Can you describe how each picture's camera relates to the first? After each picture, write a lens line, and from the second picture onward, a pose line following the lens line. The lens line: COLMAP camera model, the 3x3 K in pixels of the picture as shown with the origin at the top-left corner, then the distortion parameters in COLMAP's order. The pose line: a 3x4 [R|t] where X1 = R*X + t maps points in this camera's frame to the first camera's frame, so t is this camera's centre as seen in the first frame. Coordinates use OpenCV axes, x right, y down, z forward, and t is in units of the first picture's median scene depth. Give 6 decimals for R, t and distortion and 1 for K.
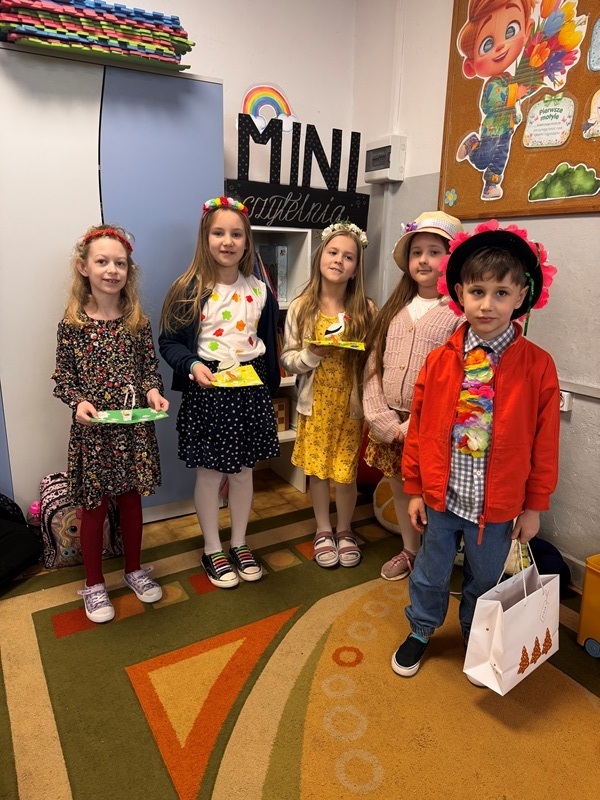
lens RADIAL K [[553.5, 0, 300.0], [0, 553.5, 400.0], [0, 0, 1]] dist [0.004050, -0.006556]
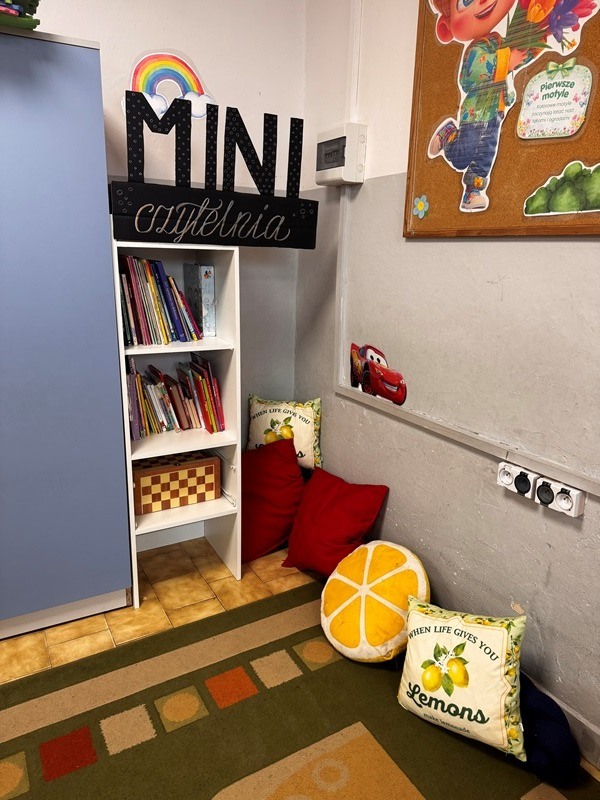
lens RADIAL K [[555.7, 0, 300.0], [0, 555.7, 400.0], [0, 0, 1]] dist [-0.009686, 0.005744]
pose [[0.999986, 0.005121, -0.001151, 0.118684], [-0.005113, 0.999964, 0.006818, -0.116983], [0.001186, -0.006812, 0.999976, 0.268732]]
